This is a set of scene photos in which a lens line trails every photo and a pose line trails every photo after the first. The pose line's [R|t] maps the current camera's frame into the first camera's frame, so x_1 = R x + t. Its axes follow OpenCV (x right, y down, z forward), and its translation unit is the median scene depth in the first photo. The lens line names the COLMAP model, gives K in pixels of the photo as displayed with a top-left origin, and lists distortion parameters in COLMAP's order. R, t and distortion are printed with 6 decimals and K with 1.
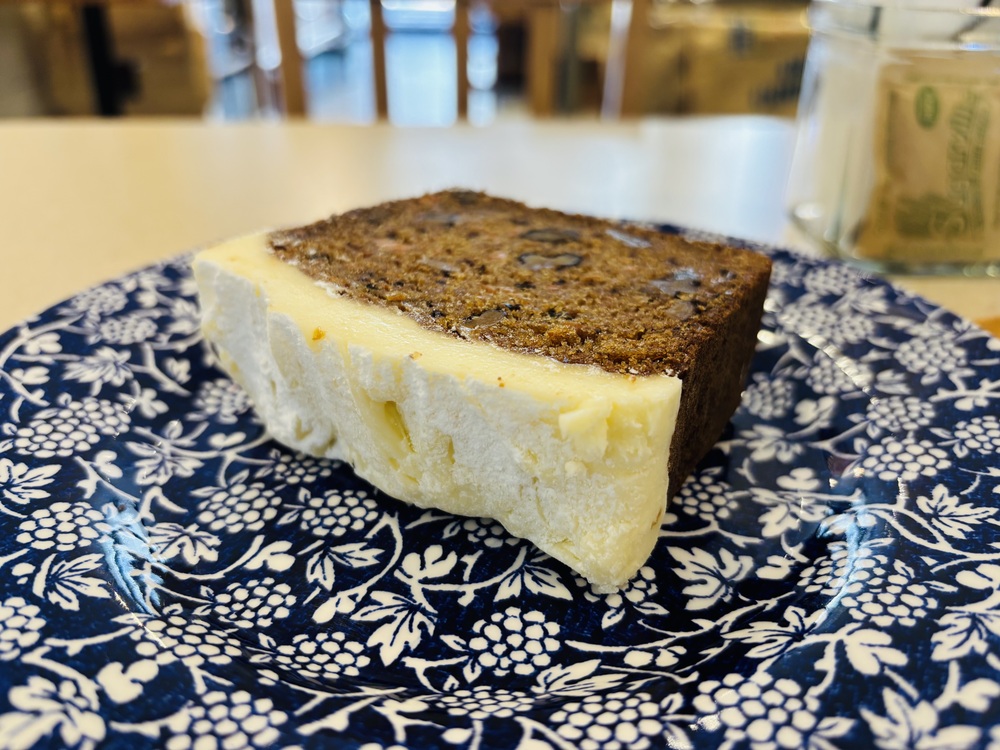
lens RADIAL K [[802.3, 0, 500.0], [0, 802.3, 375.0], [0, 0, 1]] dist [-0.051458, 0.000650]
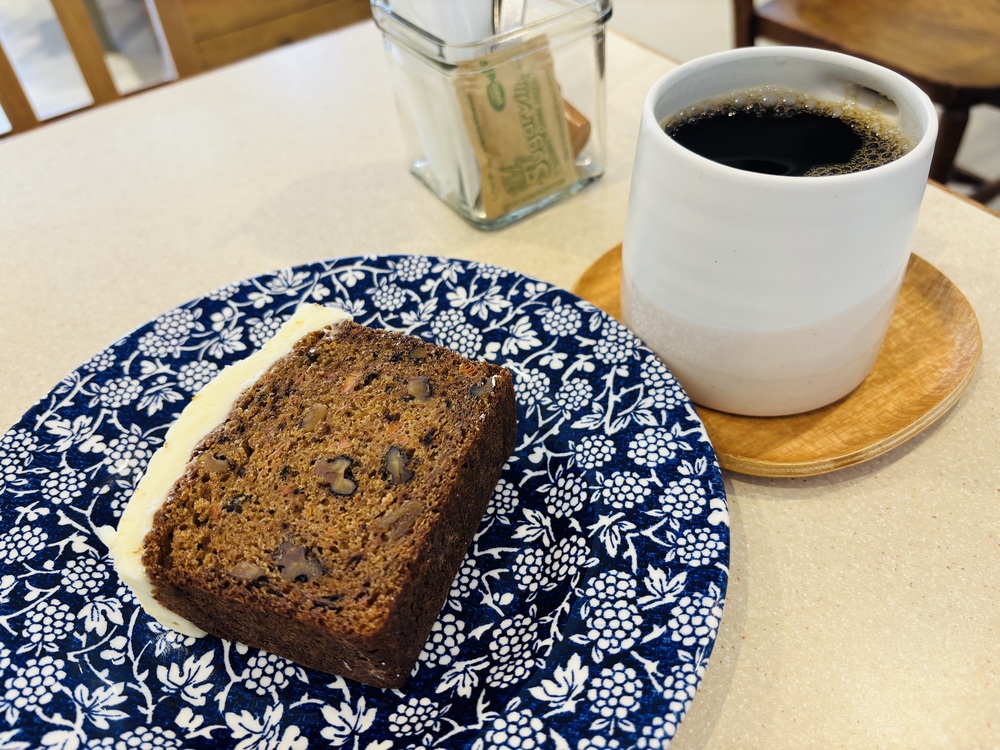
lens RADIAL K [[791.6, 0, 500.0], [0, 791.6, 375.0], [0, 0, 1]] dist [0.005878, -0.045161]
pose [[0.232059, 0.672432, -0.702839, 1.074806], [-0.397533, 0.725029, 0.562407, -1.269535], [0.887759, 0.148890, 0.435564, 0.770258]]
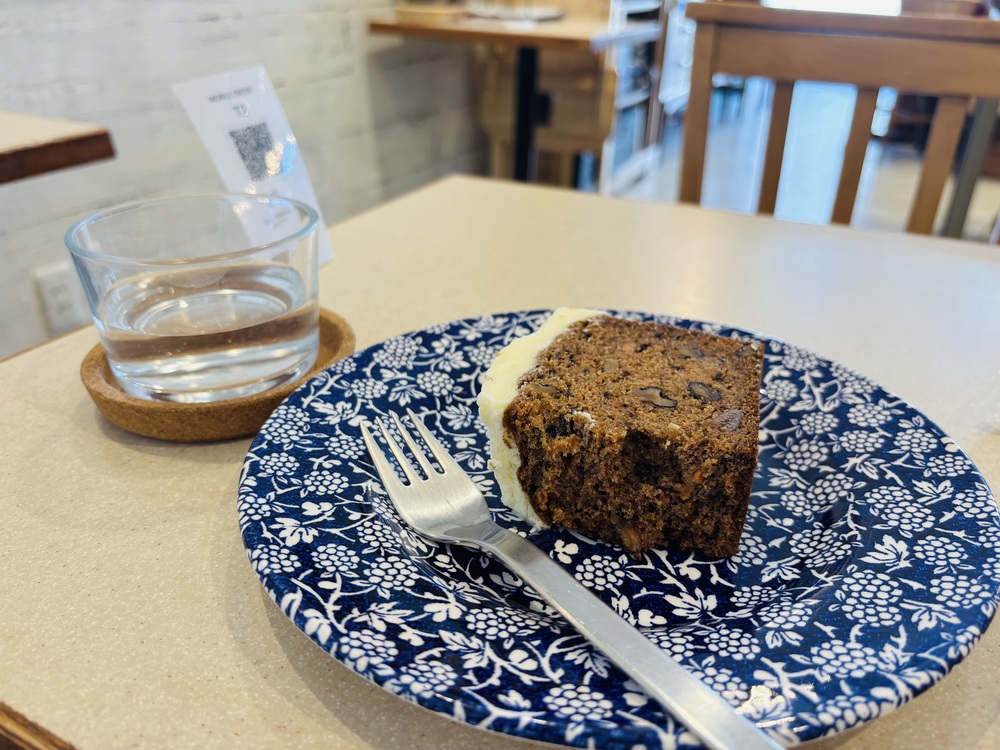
lens RADIAL K [[784.3, 0, 518.1], [0, 784.3, 373.6], [0, 0, 1]] dist [-0.073253, 0.129598]
pose [[0.328852, 0.426632, -0.842521, 1.401251], [-0.466582, 0.849050, 0.247822, -0.494235], [0.821071, 0.311609, 0.478270, 0.093842]]
